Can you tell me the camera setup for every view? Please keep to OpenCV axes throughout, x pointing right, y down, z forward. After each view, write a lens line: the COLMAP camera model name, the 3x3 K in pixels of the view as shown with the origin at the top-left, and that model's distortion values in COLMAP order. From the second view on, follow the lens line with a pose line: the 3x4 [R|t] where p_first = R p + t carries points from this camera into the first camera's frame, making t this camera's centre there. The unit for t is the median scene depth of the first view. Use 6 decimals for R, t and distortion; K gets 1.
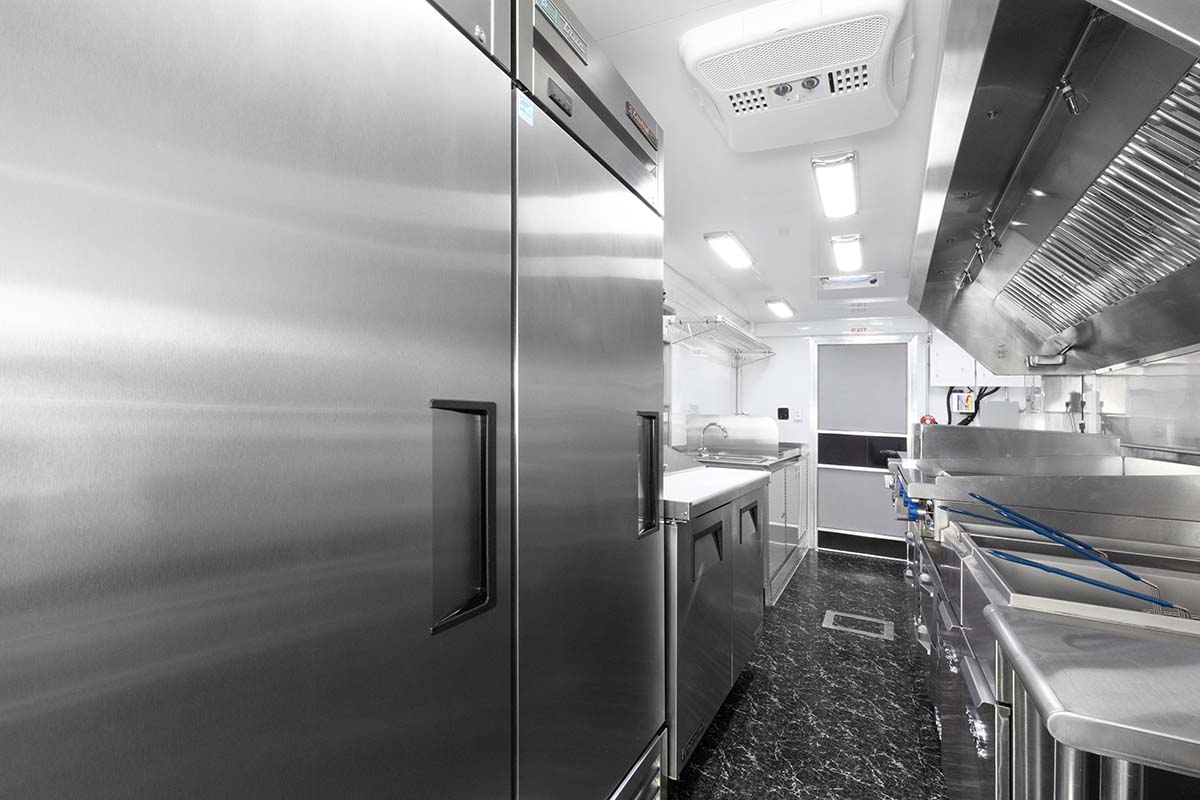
lens RADIAL K [[546.0, 0, 586.0], [0, 546.0, 384.3], [0, 0, 1]] dist [0.000839, -0.002253]
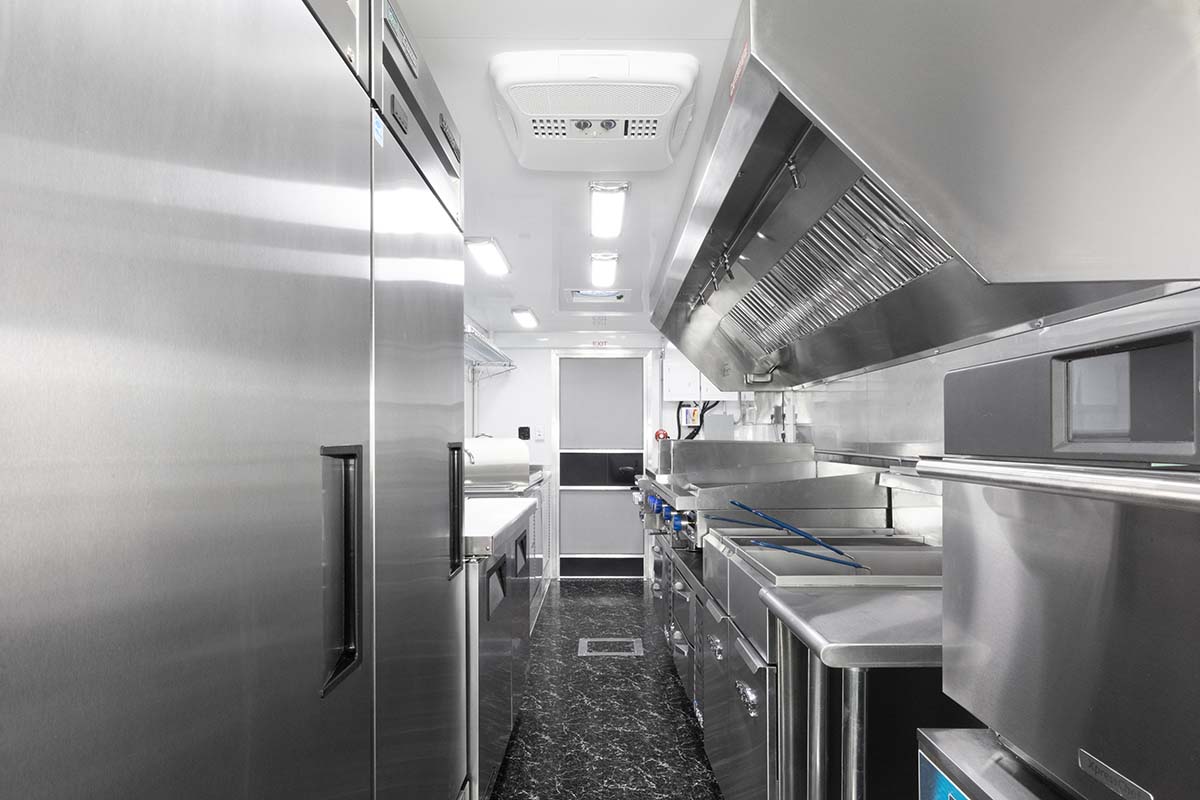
lens RADIAL K [[674.2, 0, 586.1], [0, 674.2, 399.2], [0, 0, 1]] dist [-0.000112, 0.001570]
pose [[0.888132, -0.011615, 0.459441, -0.093720], [0.009821, 0.999932, 0.006293, -0.012845], [-0.459483, -0.001076, 0.888186, -0.054486]]
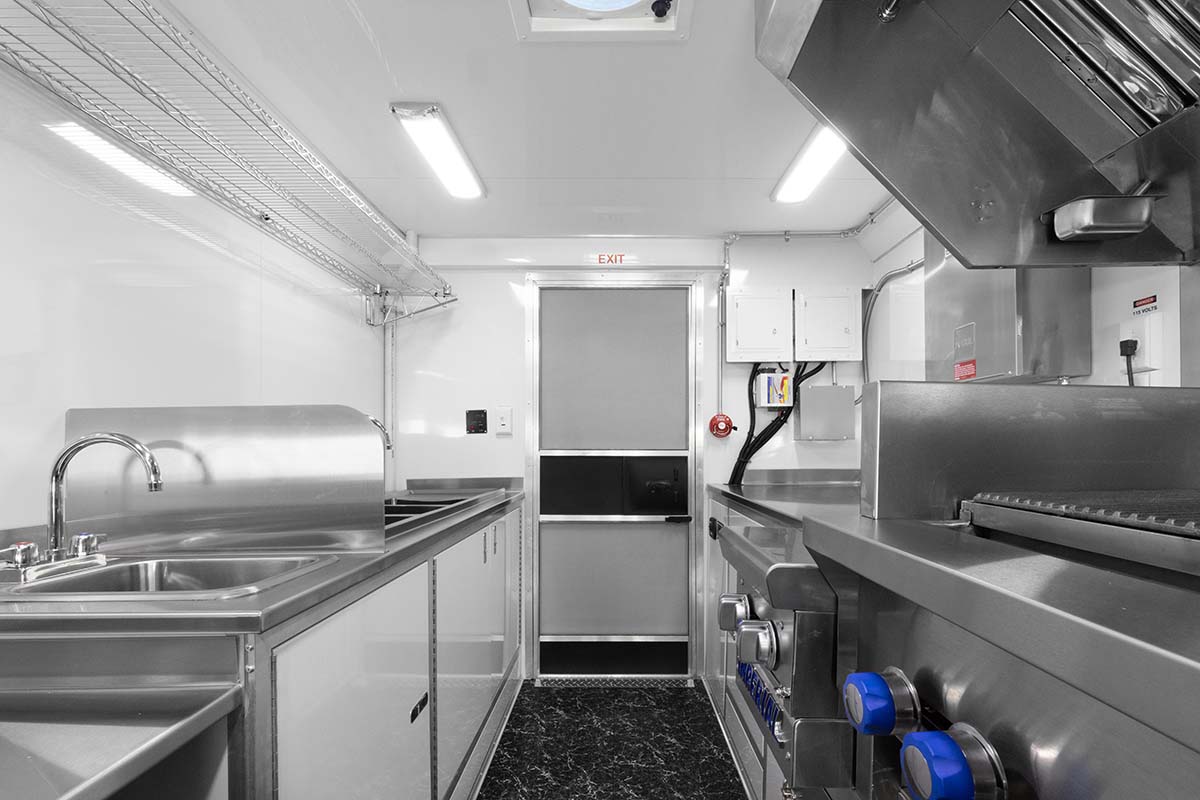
lens RADIAL K [[560.6, 0, 631.0], [0, 560.6, 421.4], [0, 0, 1]] dist [-0.011100, -0.000120]
pose [[0.867846, -0.011812, 0.496693, 0.373932], [0.006768, 0.999906, 0.011953, 0.080298], [-0.496788, -0.007012, 0.867844, 0.783893]]
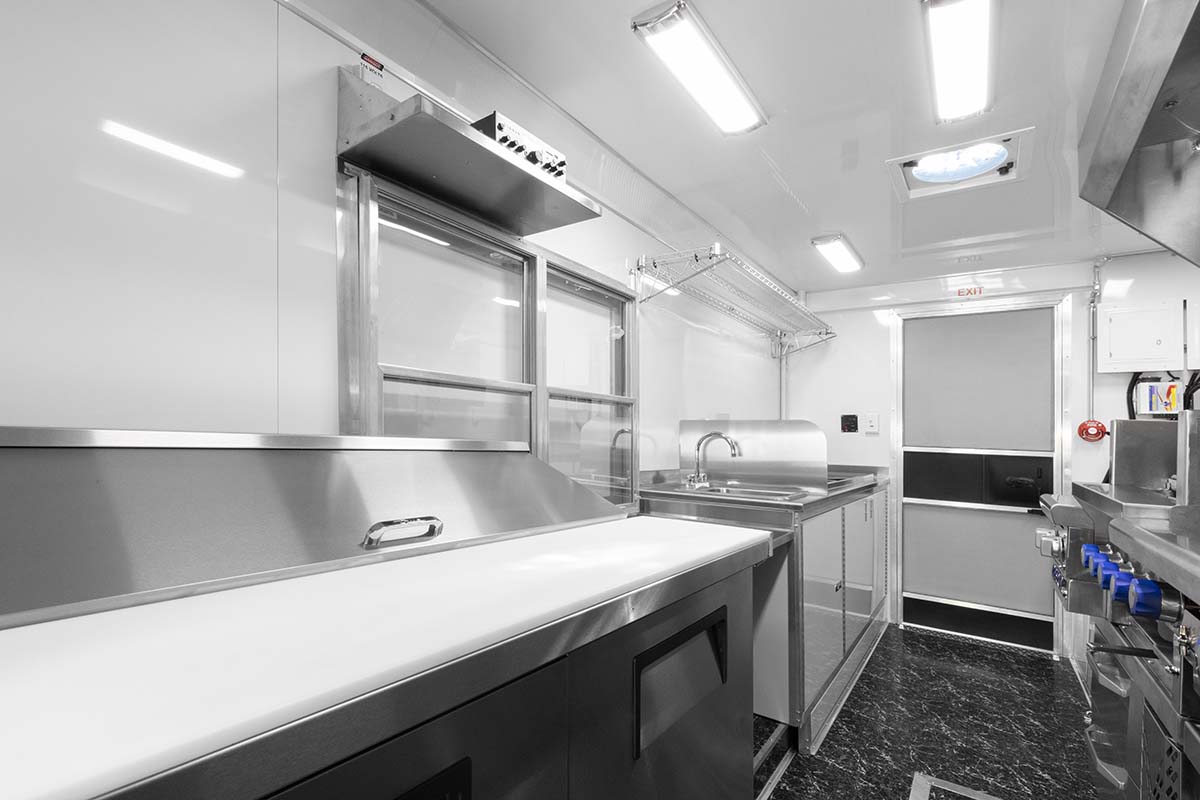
lens RADIAL K [[546.0, 0, 598.2], [0, 546.0, 414.4], [0, 0, 1]] dist [0.000839, -0.002253]
pose [[0.992990, -0.008970, -0.117854, 0.213658], [0.010064, 0.999912, 0.008689, 0.055470], [0.117766, -0.009814, 0.992993, 0.469109]]
